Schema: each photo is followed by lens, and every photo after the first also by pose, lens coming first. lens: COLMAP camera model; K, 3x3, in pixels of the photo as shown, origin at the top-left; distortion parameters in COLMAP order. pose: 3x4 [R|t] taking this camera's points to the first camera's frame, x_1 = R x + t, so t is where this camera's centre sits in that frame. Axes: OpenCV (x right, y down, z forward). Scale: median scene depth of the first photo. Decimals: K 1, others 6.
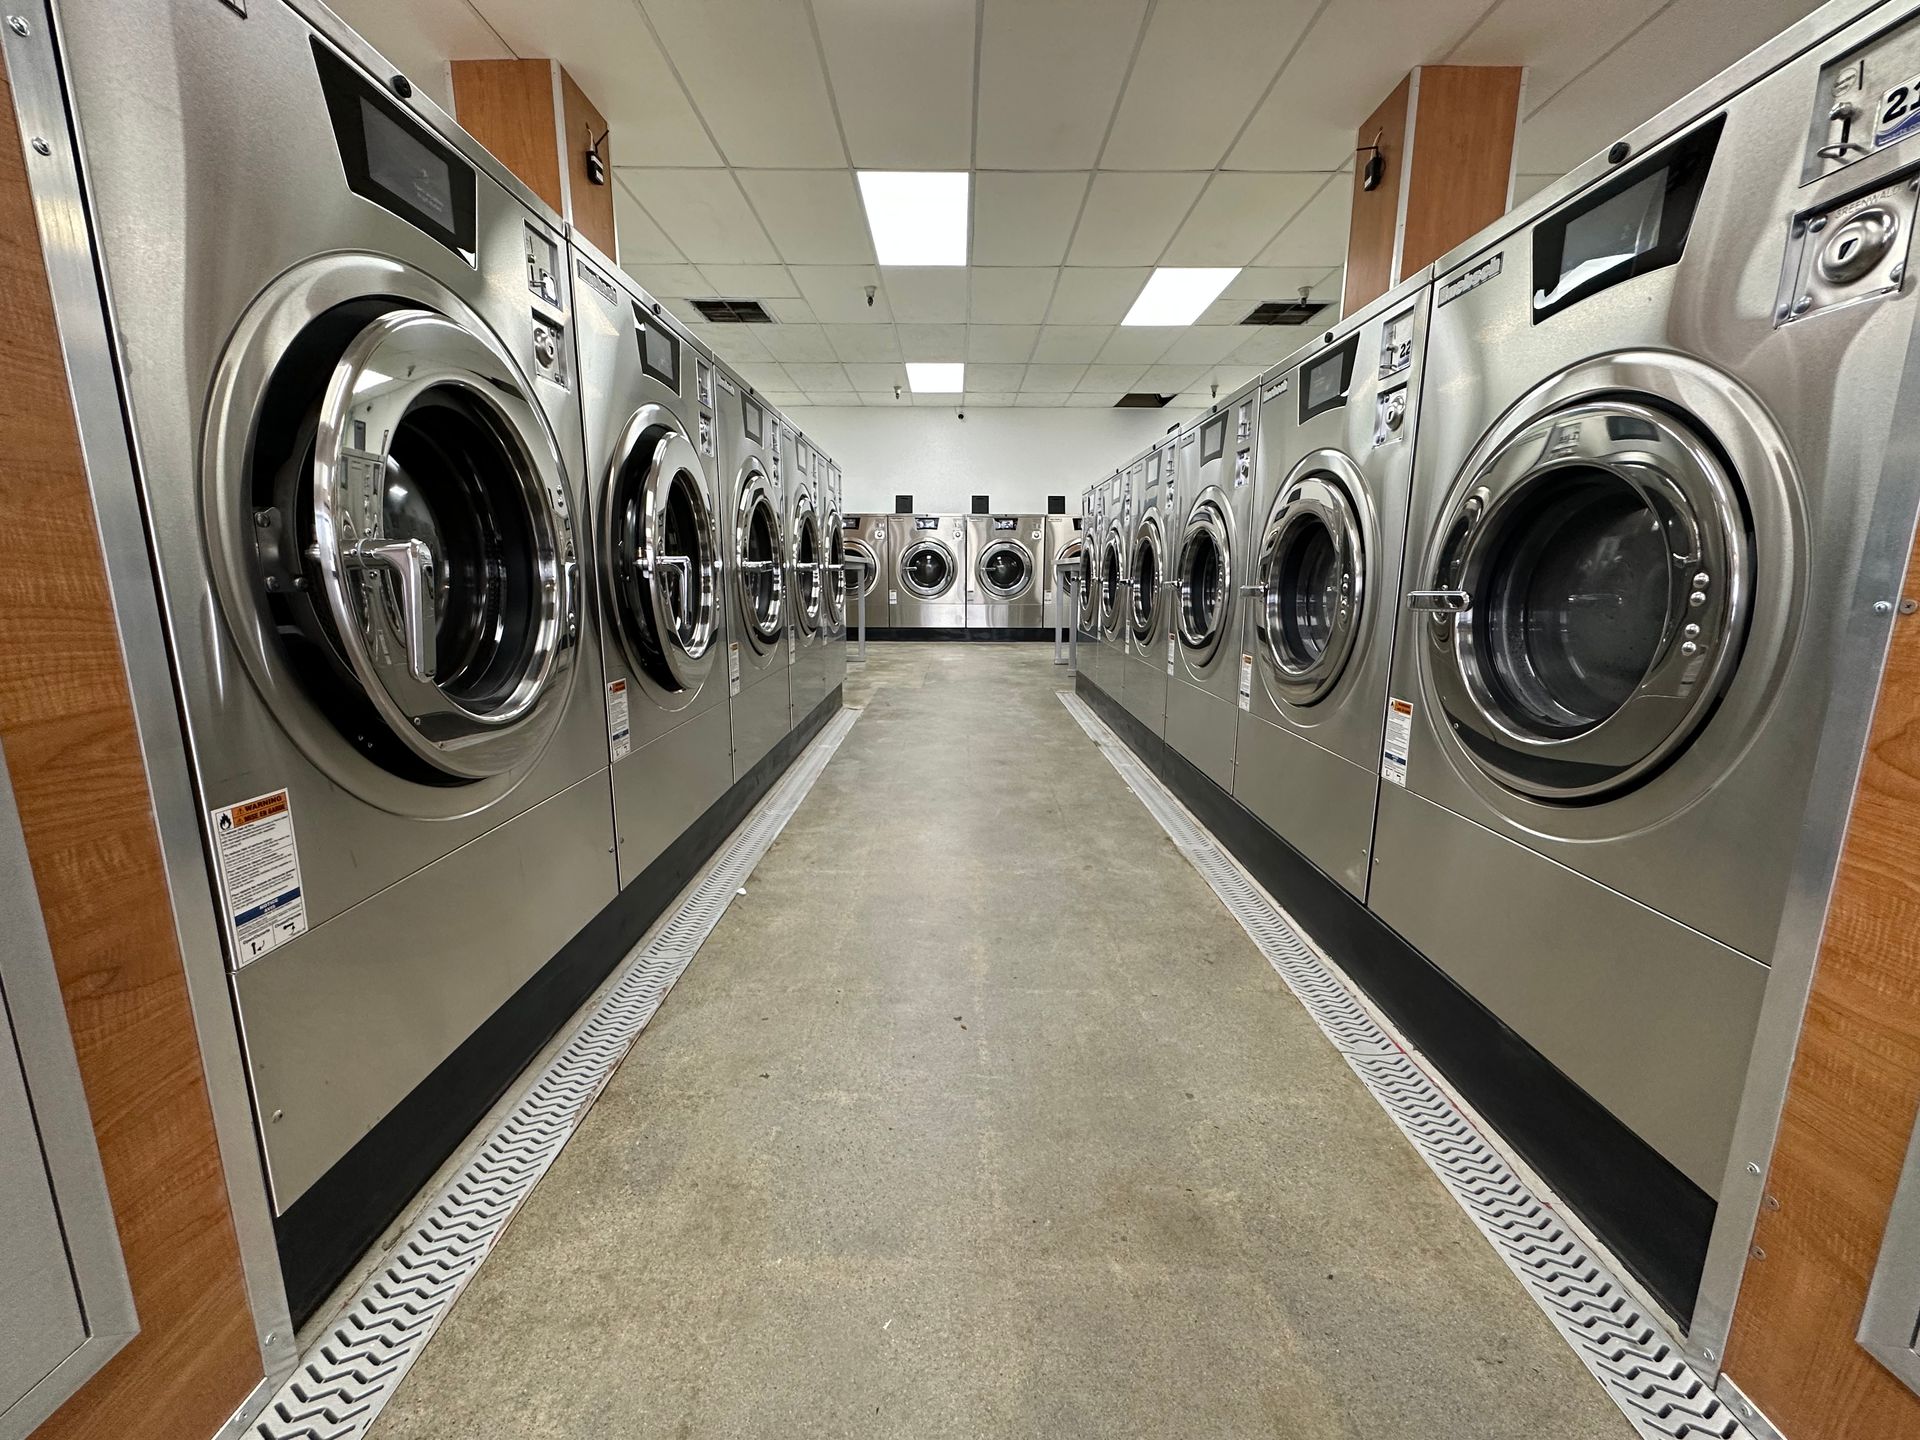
lens RADIAL K [[771.9, 0, 960.7], [0, 771.9, 715.9], [0, 0, 1]] dist [-0.000389, -0.000045]
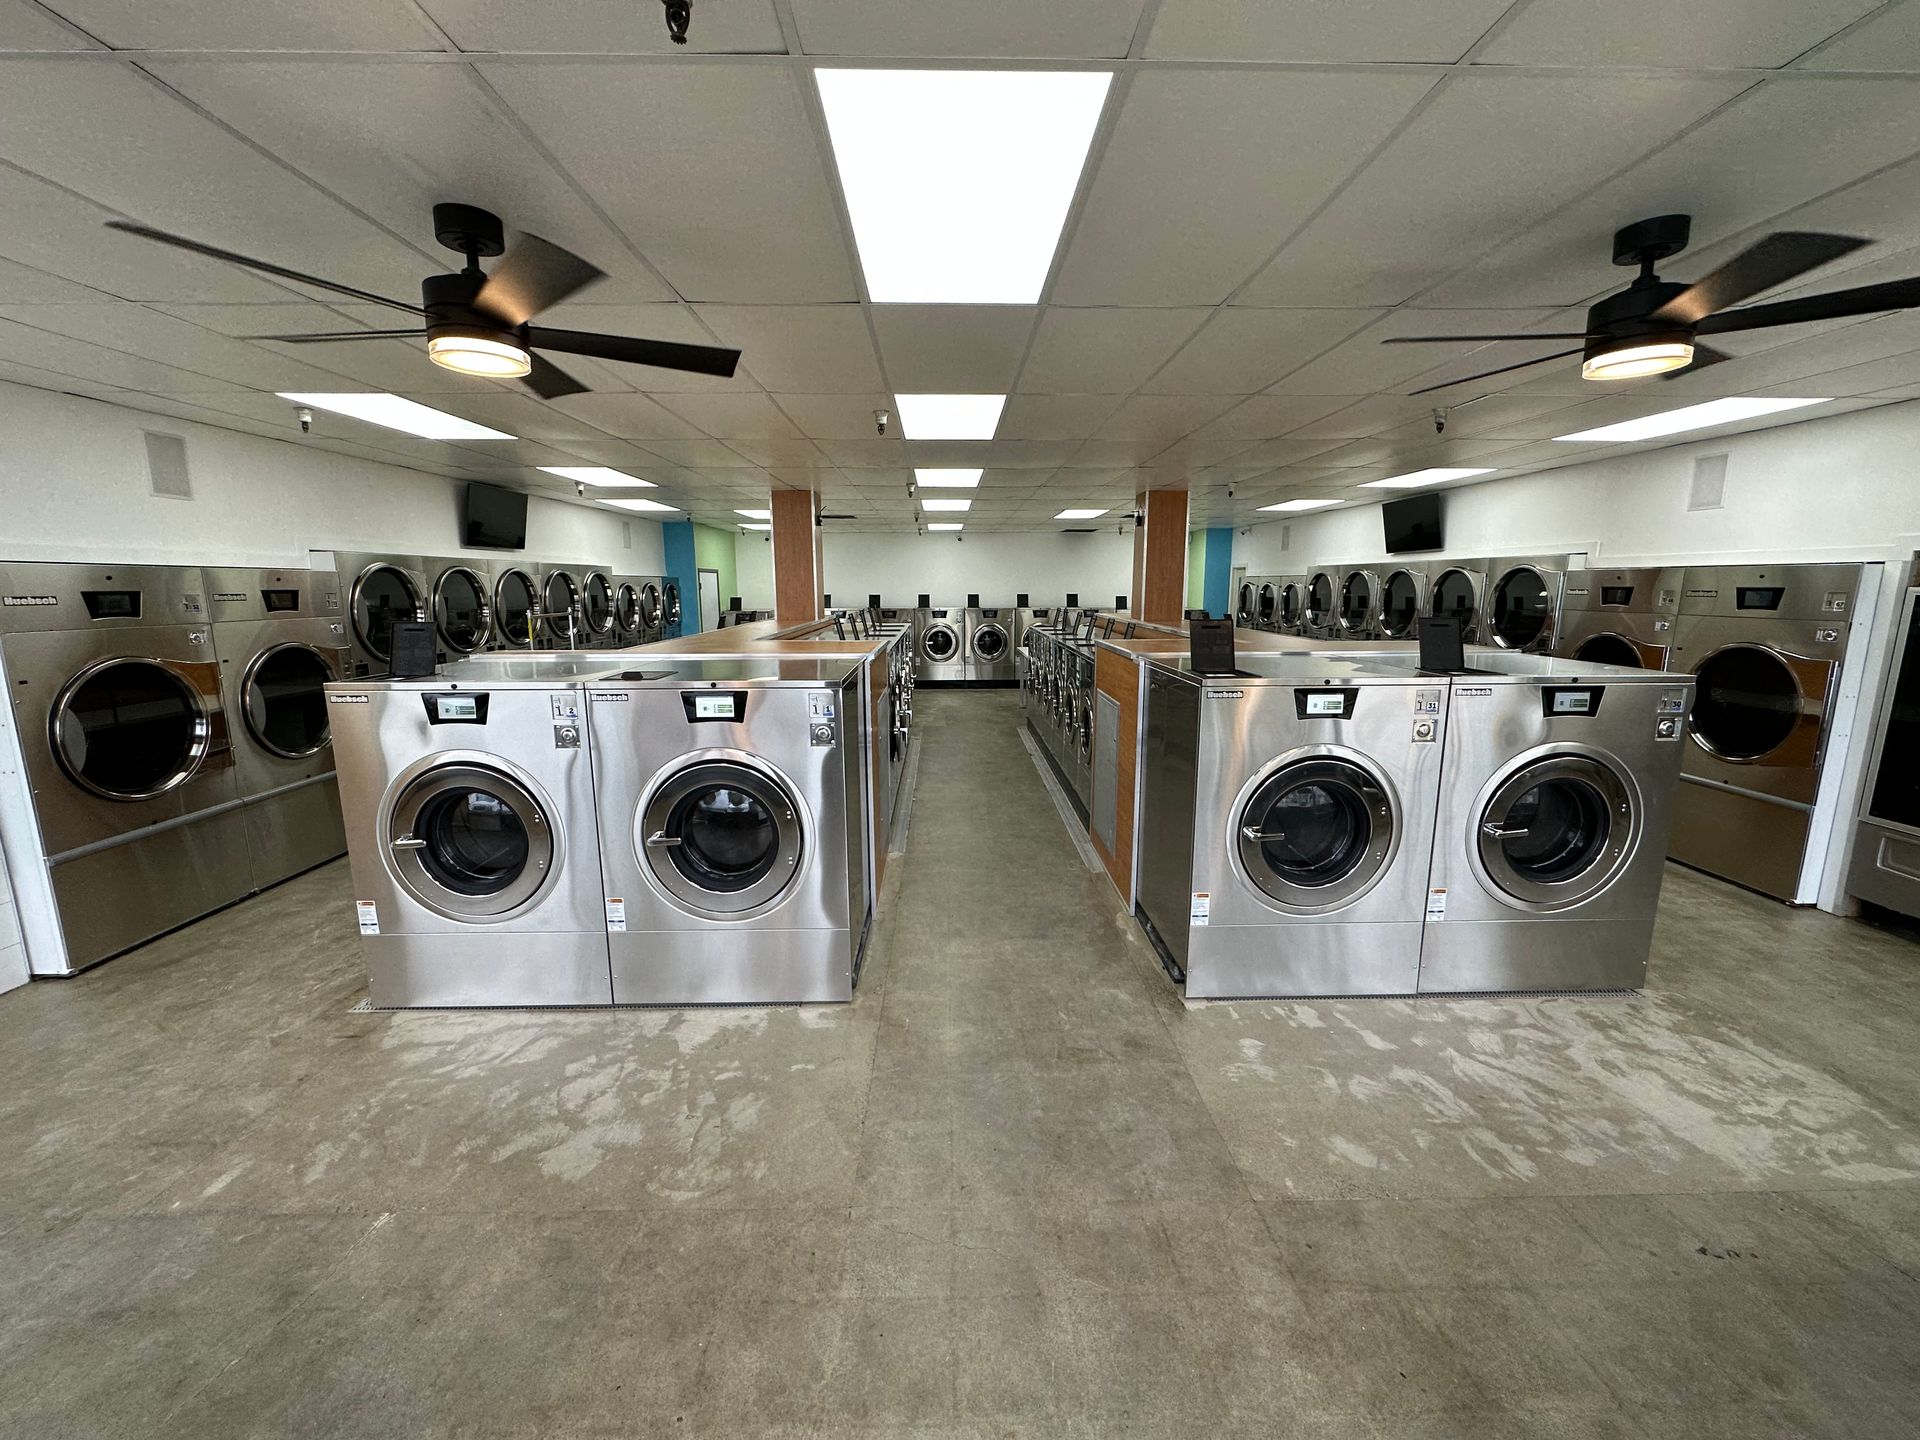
lens RADIAL K [[771.9, 0, 961.2], [0, 771.9, 720.7], [0, 0, 1]] dist [-0.000389, -0.000045]
pose [[0.999794, -0.003723, 0.019943, -0.030501], [0.004055, 0.999853, -0.016662, -0.010451], [-0.019878, 0.016739, 0.999662, -0.536101]]
